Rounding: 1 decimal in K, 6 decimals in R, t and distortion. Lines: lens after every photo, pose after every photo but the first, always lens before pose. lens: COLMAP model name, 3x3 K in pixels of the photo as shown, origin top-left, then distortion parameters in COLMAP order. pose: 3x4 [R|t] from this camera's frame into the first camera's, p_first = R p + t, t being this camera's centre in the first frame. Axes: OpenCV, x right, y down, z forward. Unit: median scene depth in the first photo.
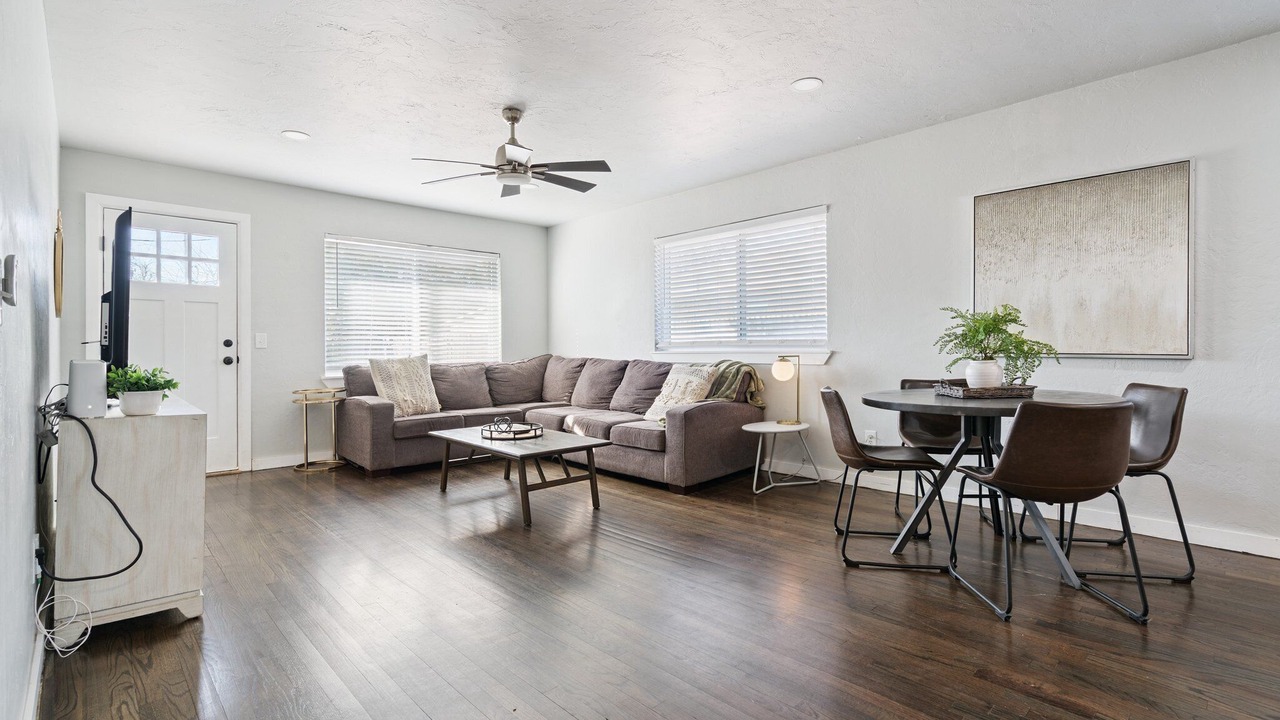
lens RADIAL K [[579.0, 0, 644.4], [0, 579.0, 355.9], [0, 0, 1]] dist [-0.005998, 0.001252]
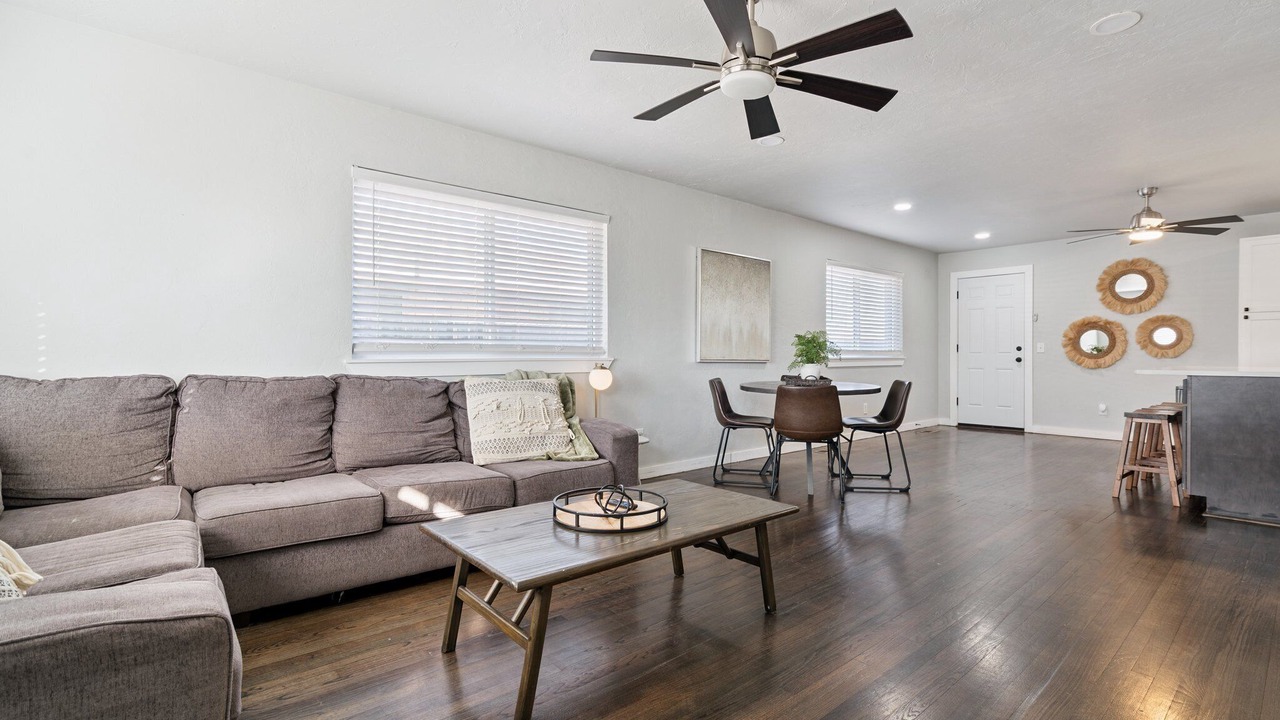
lens RADIAL K [[579.0, 0, 633.9], [0, 579.0, 358.5], [0, 0, 1]] dist [-0.005998, 0.001252]
pose [[0.059491, 0.001405, 0.998228, -0.635488], [0.010880, 0.999939, -0.002056, -0.005028], [-0.998170, 0.010983, 0.059472, 0.796401]]
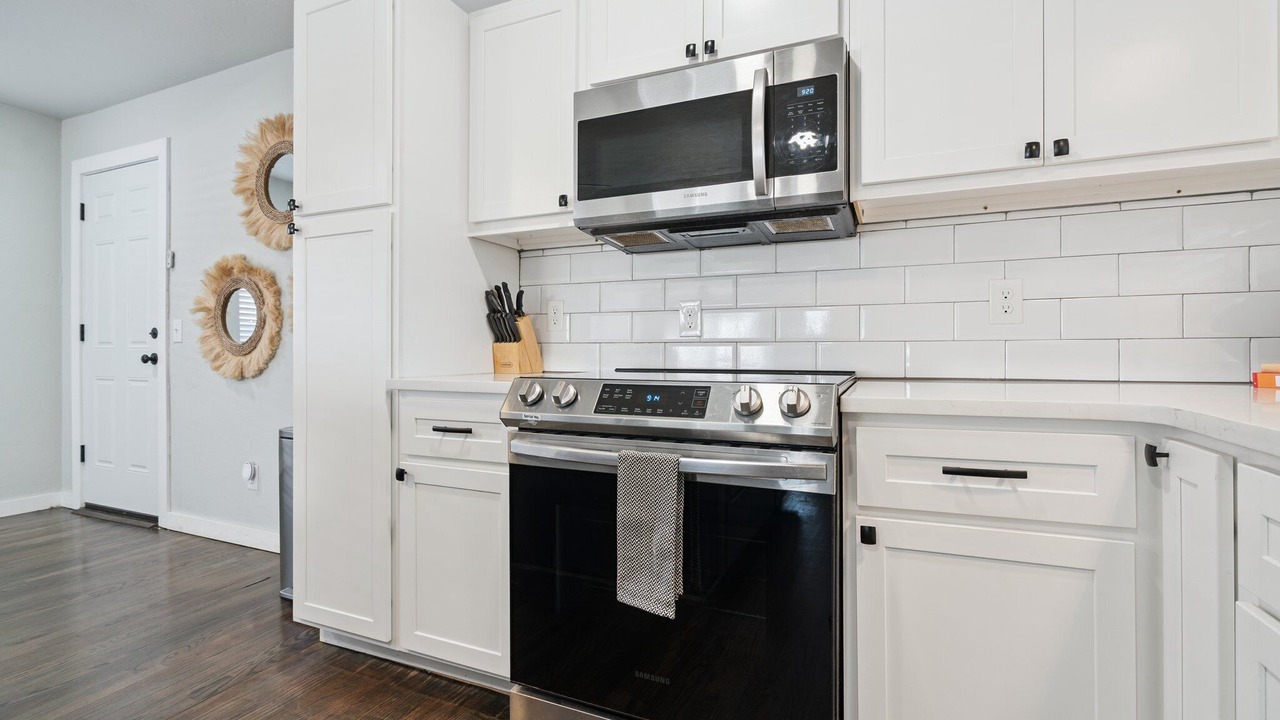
lens RADIAL K [[579.0, 0, 636.2], [0, 579.0, 351.8], [0, 0, 1]] dist [-0.005998, 0.001252]
pose [[-0.382313, 0.009147, 0.923988, 0.152597], [0.014669, 0.999885, -0.003829, 0.009020], [-0.923916, 0.012090, -0.382403, -0.423664]]
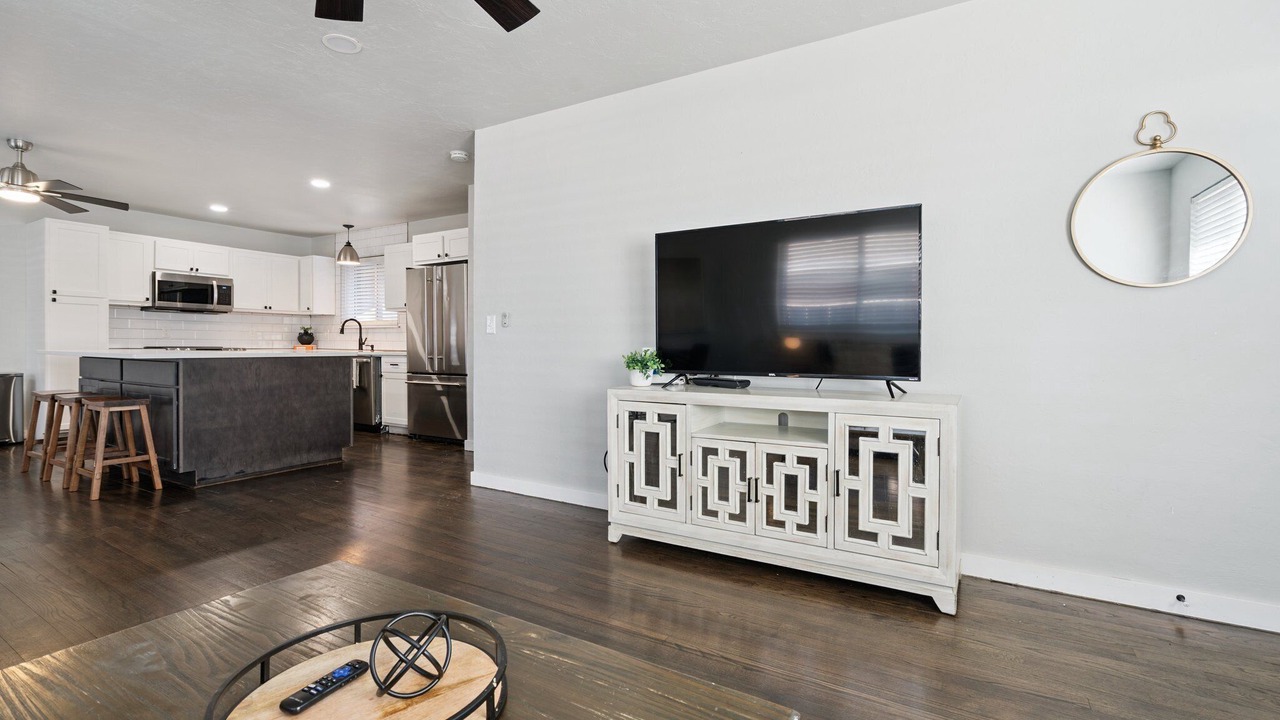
lens RADIAL K [[585.3, 0, 639.7], [0, 585.3, 354.9], [0, 0, 1]] dist [-0.003334, 0.002564]
pose [[-0.966066, 0.003776, -0.258267, -0.225137], [-0.003951, 0.999560, 0.029391, -0.006582], [0.258264, 0.029414, -0.965626, 1.049940]]
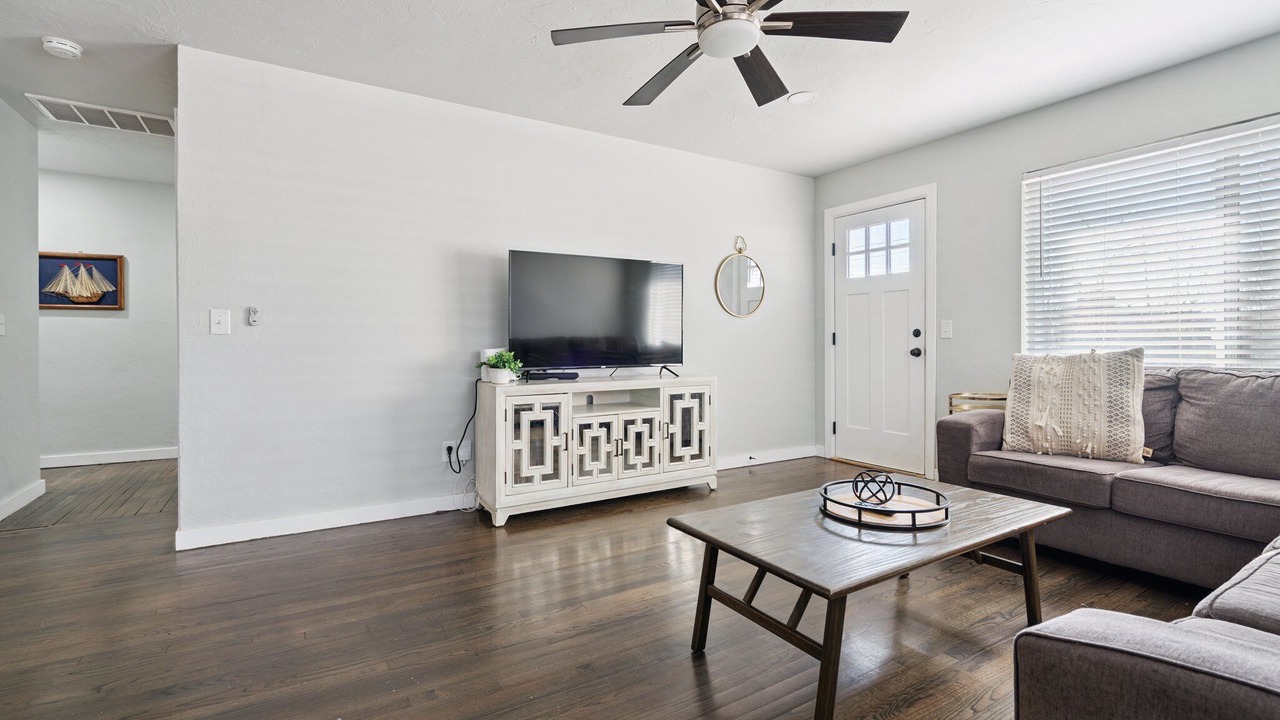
lens RADIAL K [[585.3, 0, 641.0], [0, 585.3, 352.1], [0, 0, 1]] dist [-0.003334, 0.002564]
pose [[-0.209076, 0.019579, -0.977703, 0.262391], [-0.007297, 0.999740, 0.021581, -0.008762], [0.977872, 0.011646, -0.208879, 0.756990]]
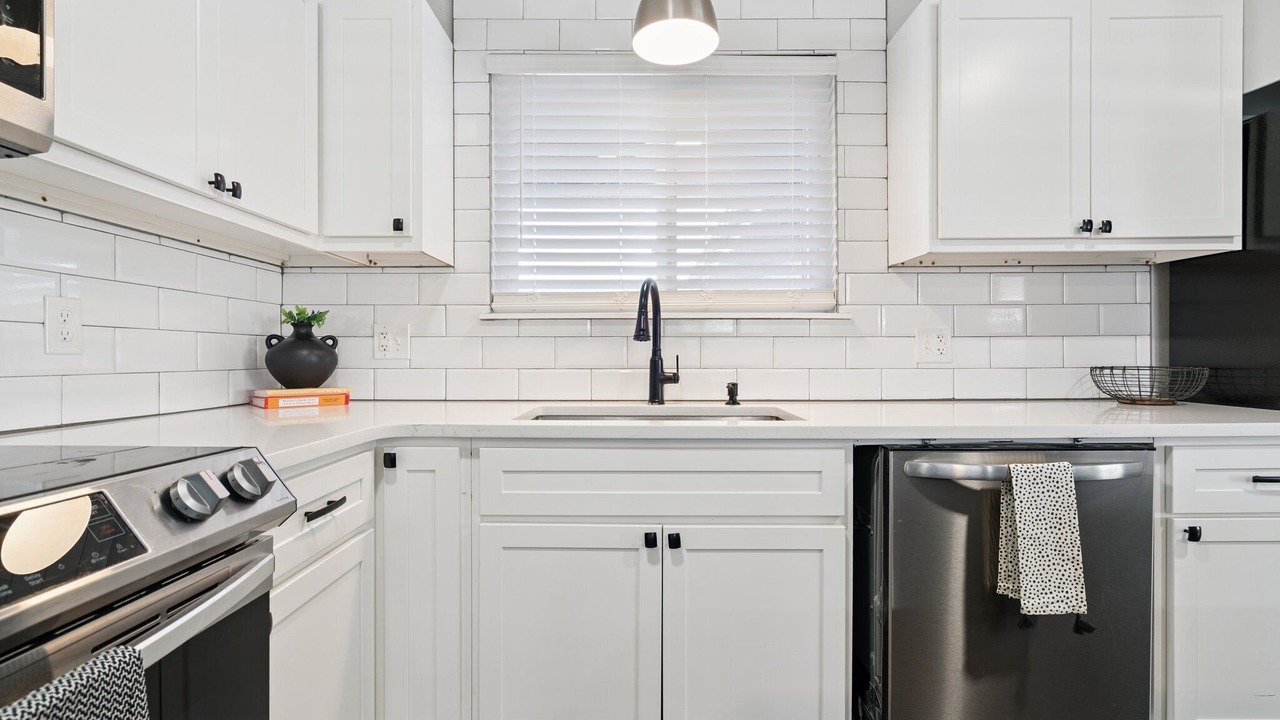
lens RADIAL K [[579.0, 0, 643.8], [0, 579.0, 355.7], [0, 0, 1]] dist [-0.005998, 0.001252]
pose [[-0.692538, 0.006537, -0.721351, 0.384279], [-0.000767, 0.999952, 0.009798, -0.007468], [0.721381, 0.007339, -0.692500, -0.378315]]
